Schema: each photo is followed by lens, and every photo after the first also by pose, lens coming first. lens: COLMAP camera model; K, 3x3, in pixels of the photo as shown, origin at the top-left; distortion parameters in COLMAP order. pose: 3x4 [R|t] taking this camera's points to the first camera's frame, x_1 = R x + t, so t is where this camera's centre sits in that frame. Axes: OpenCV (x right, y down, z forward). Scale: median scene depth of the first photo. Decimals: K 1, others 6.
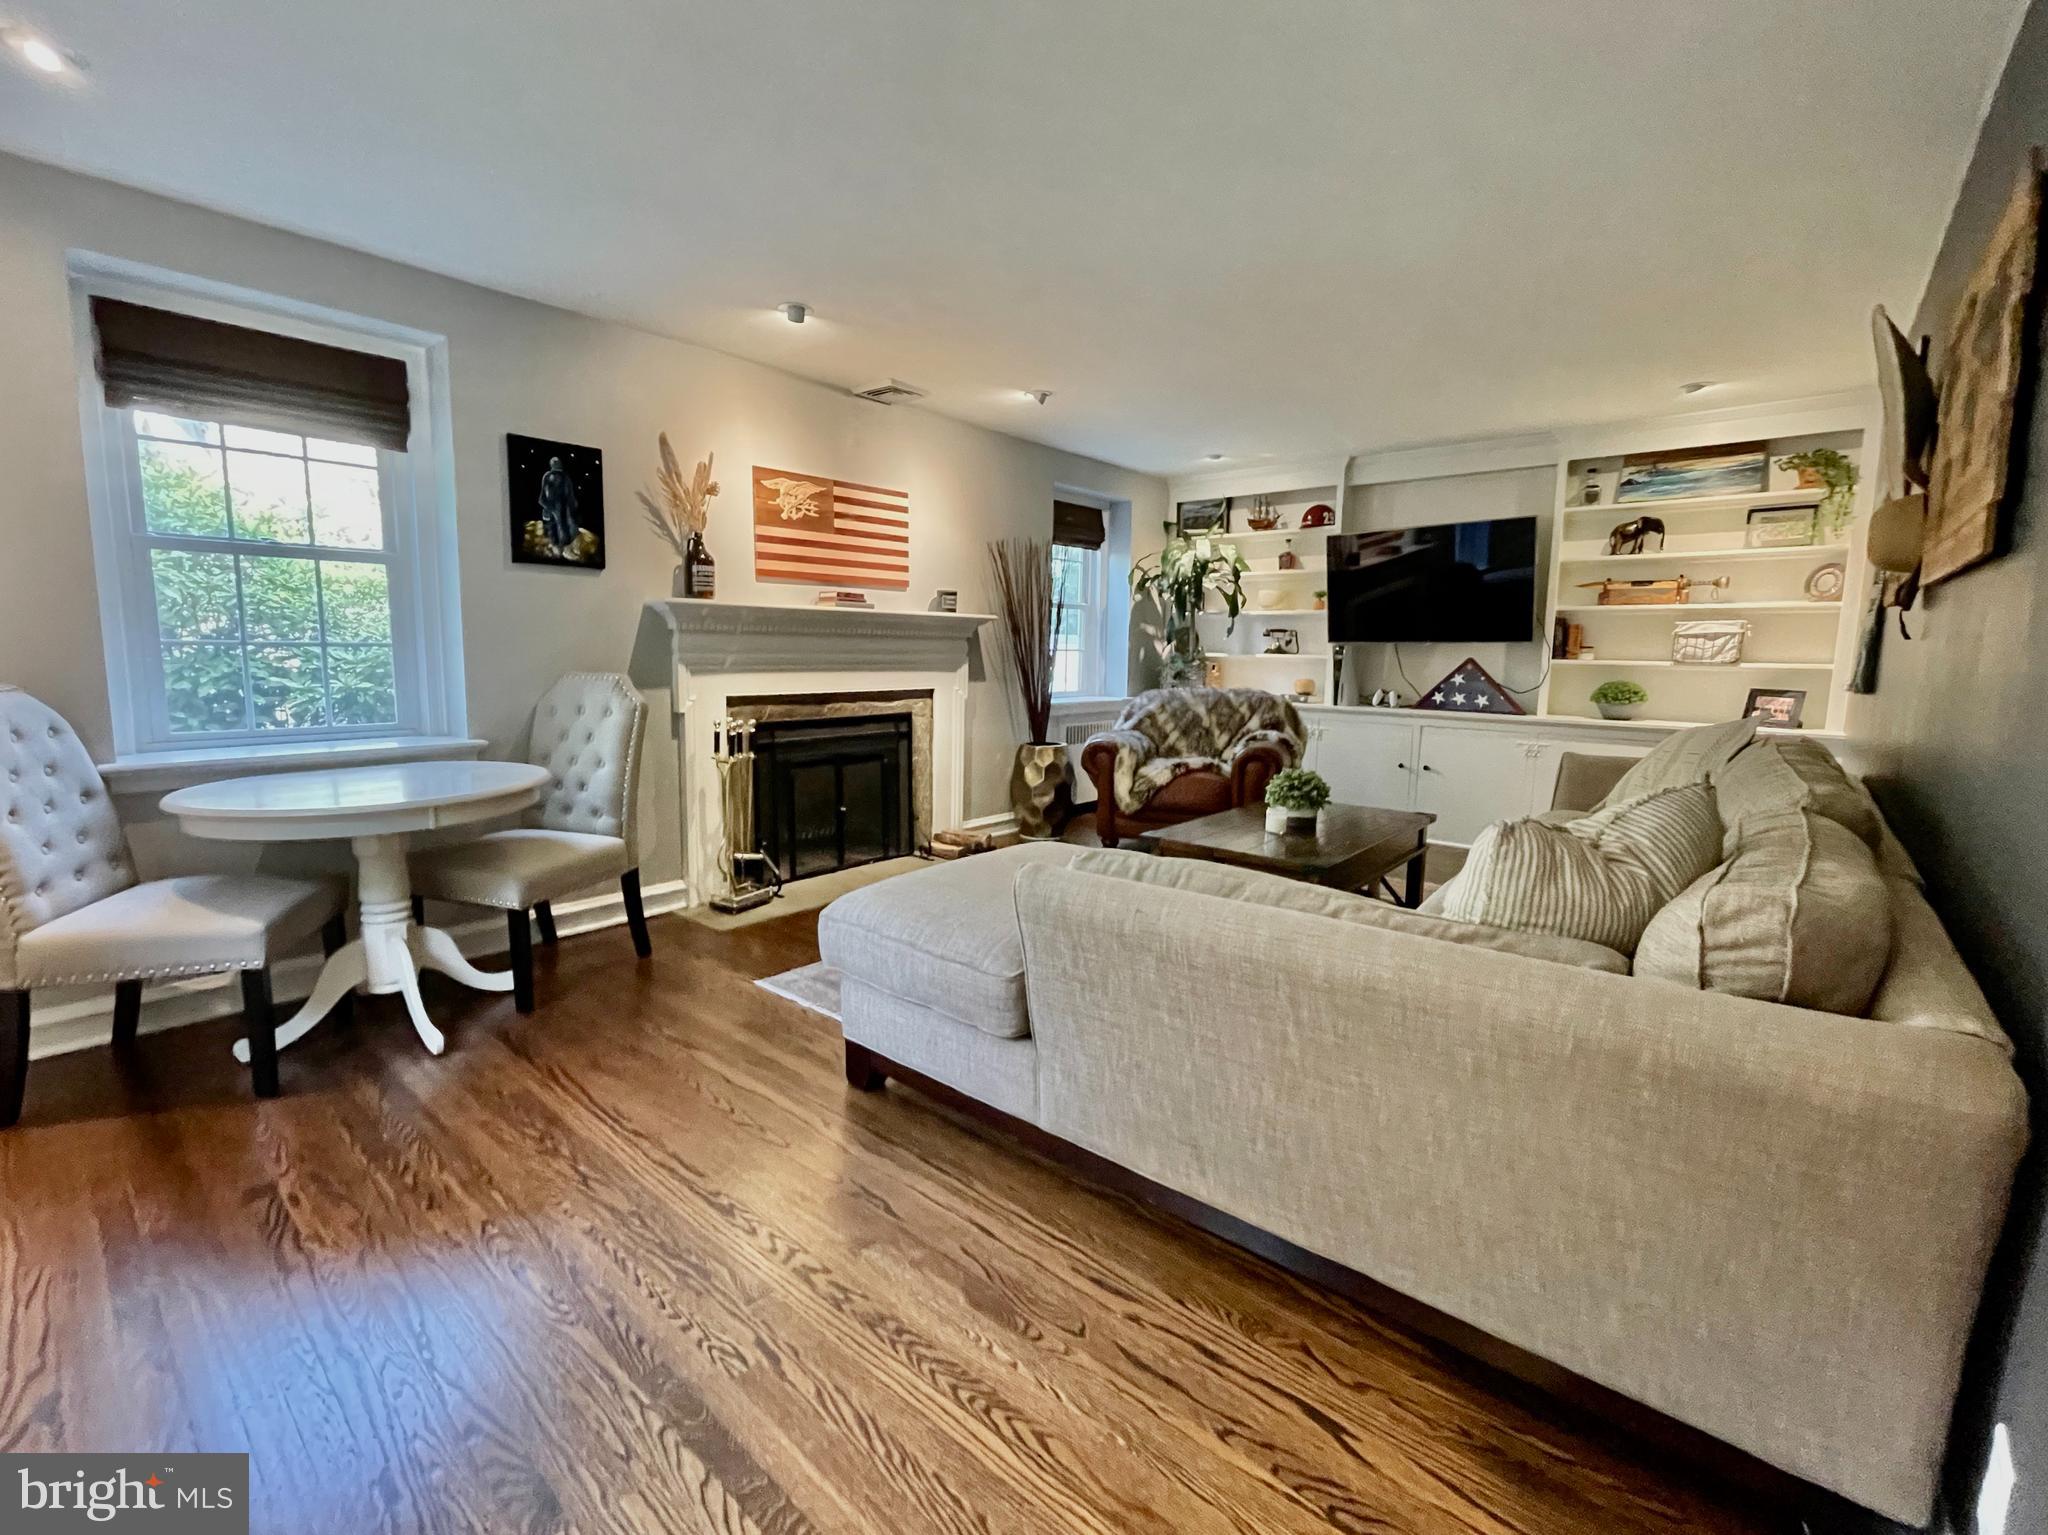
lens RADIAL K [[860.4, 0, 1027.2], [0, 860.4, 755.2], [0, 0, 1]] dist [-0.002704, -0.001192]
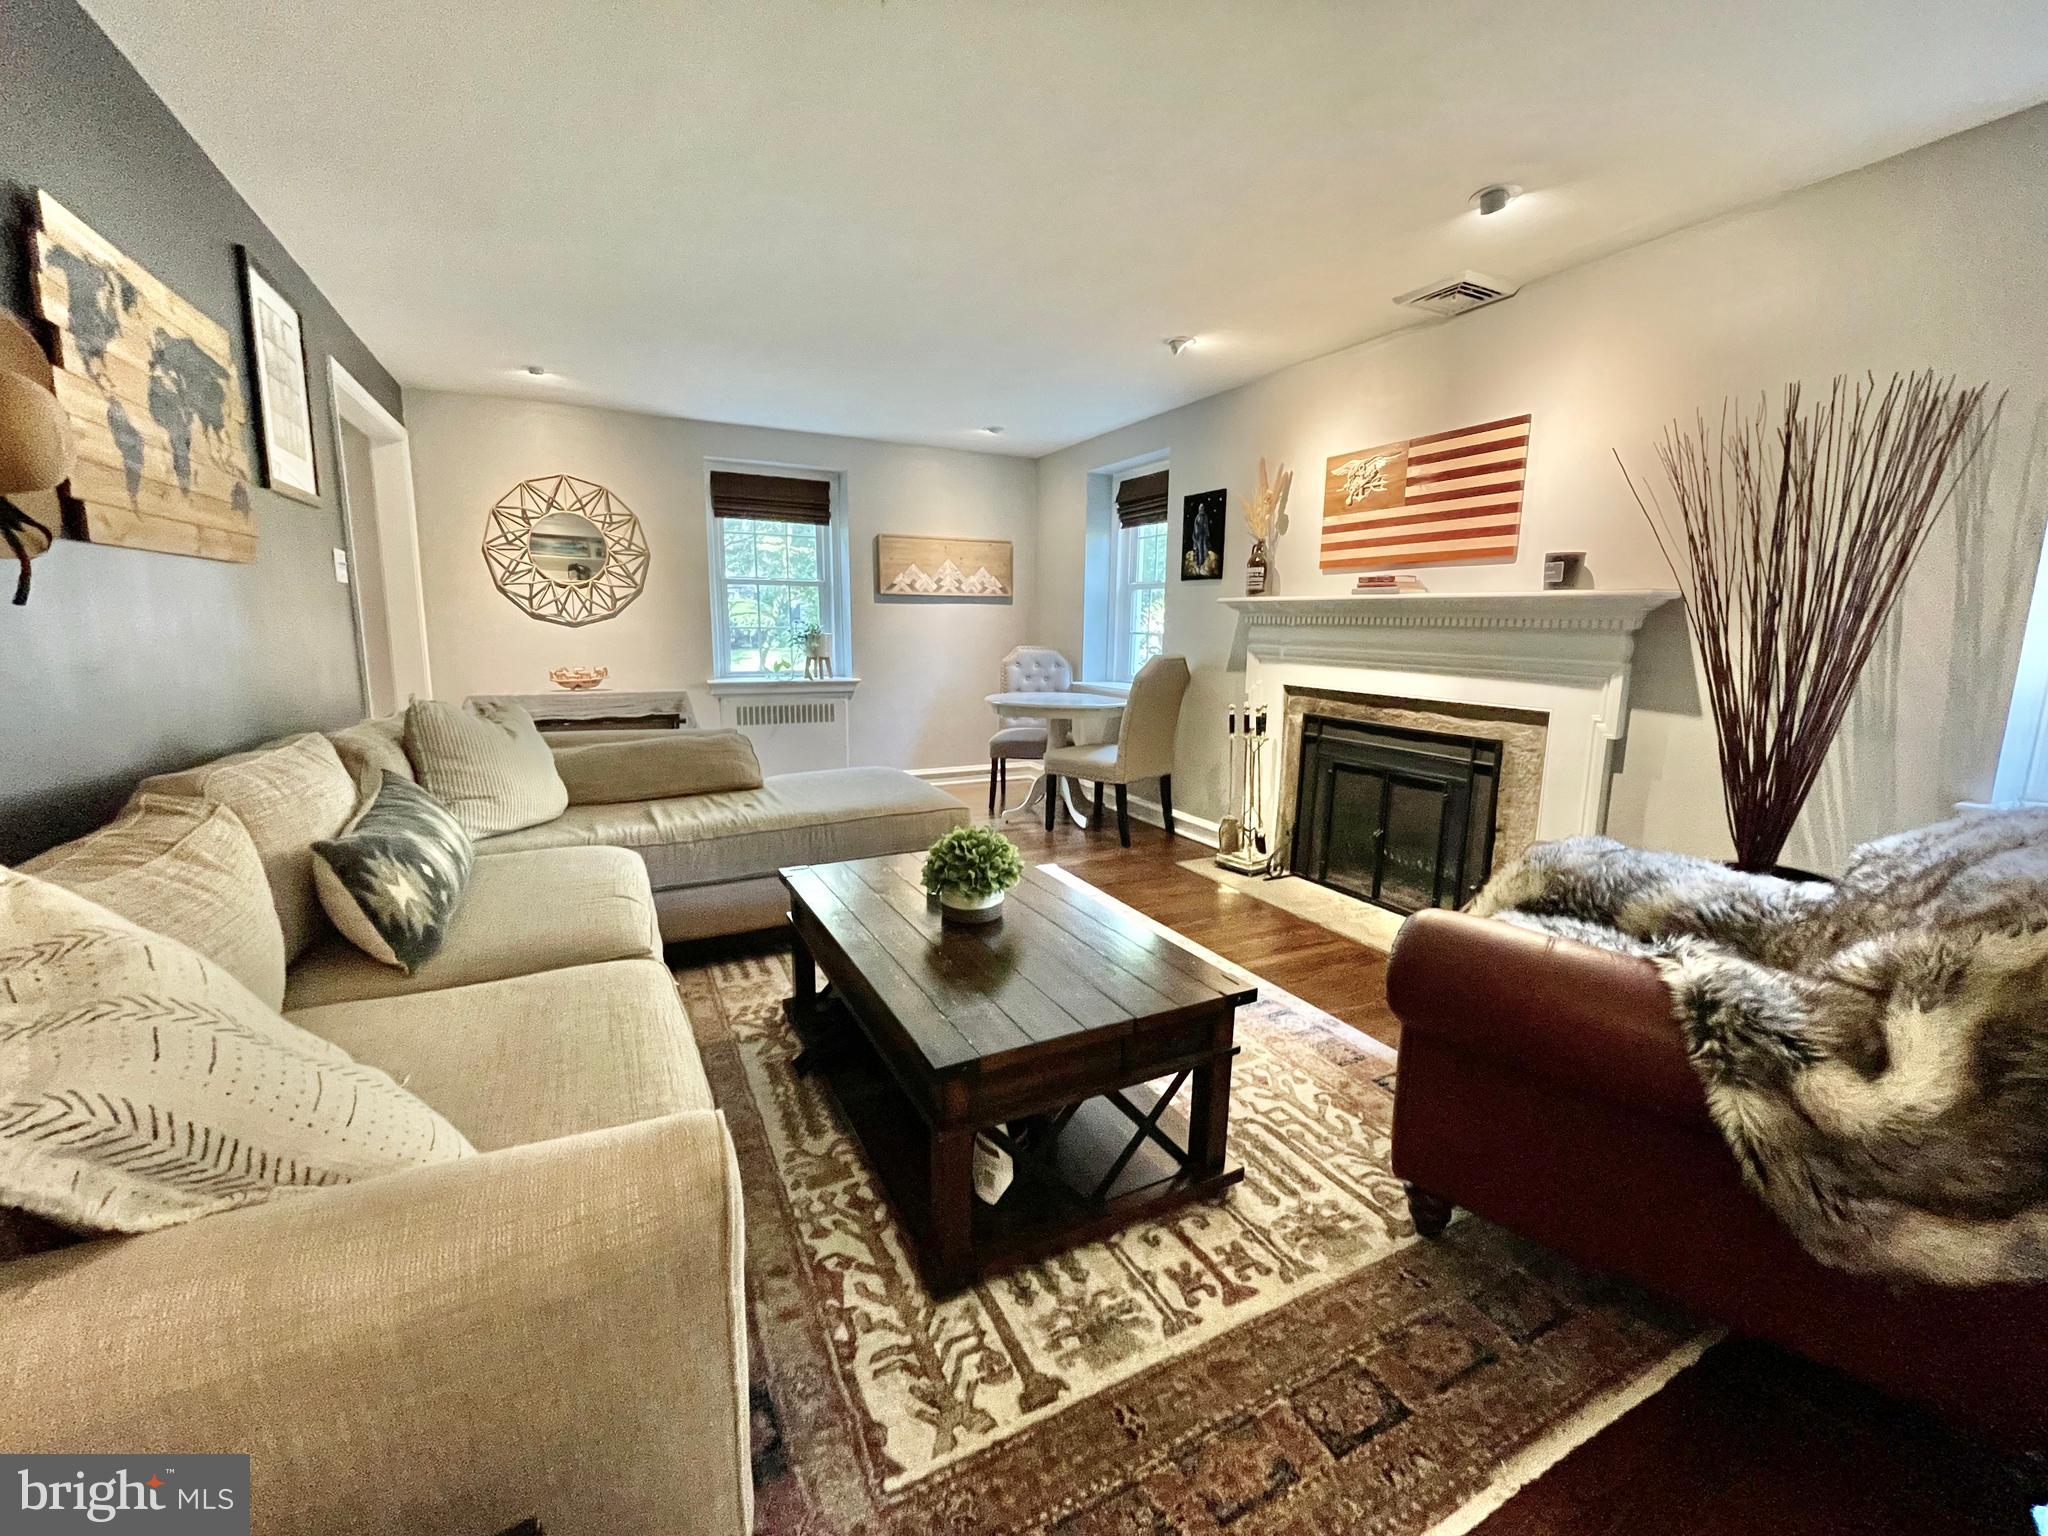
lens RADIAL K [[860.4, 0, 1027.2], [0, 860.4, 755.7], [0, 0, 1]] dist [-0.002704, -0.001192]
pose [[-0.382478, 0.132608, -0.914399, 0.755429], [-0.127107, 0.972687, 0.194228, -0.146398], [0.915180, 0.190514, -0.355176, 1.075308]]
